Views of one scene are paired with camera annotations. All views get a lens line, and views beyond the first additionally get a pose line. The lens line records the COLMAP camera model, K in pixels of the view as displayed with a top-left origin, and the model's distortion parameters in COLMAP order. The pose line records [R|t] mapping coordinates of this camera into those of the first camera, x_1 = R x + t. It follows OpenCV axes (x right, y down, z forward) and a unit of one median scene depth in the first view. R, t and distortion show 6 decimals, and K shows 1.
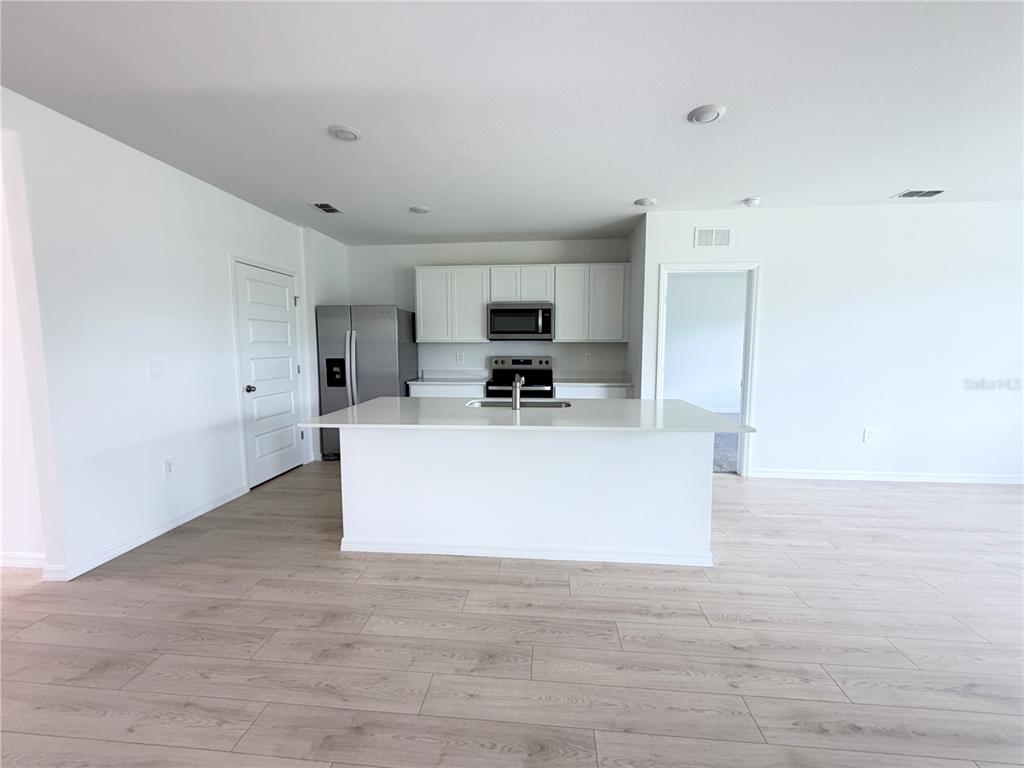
lens RADIAL K [[413.3, 0, 511.7], [0, 413.3, 382.7], [0, 0, 1]] dist [-0.003359, 0.000198]
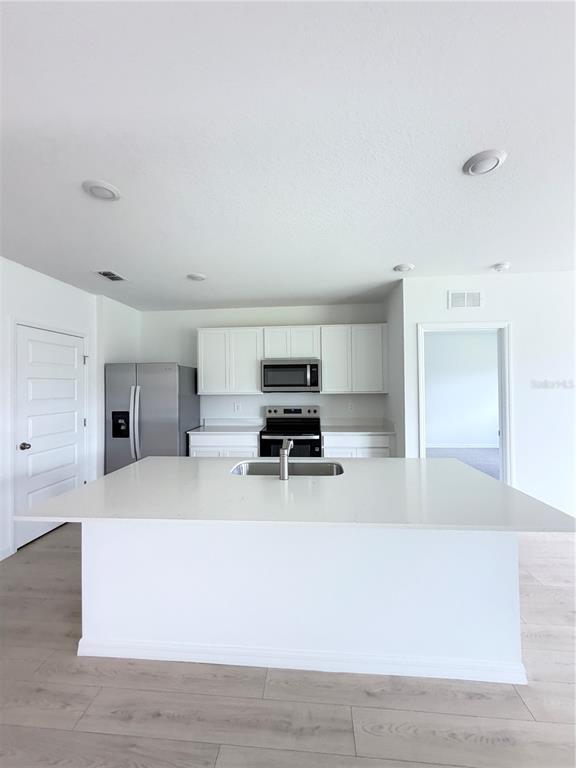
lens RADIAL K [[310.0, 0, 288.3], [0, 310.0, 382.6], [0, 0, 1]] dist [-0.003359, 0.000198]
pose [[0.999948, -0.009265, 0.004247, 0.013341], [0.009656, 0.994572, -0.103598, -0.051795], [-0.003264, 0.103634, 0.994610, 0.206151]]
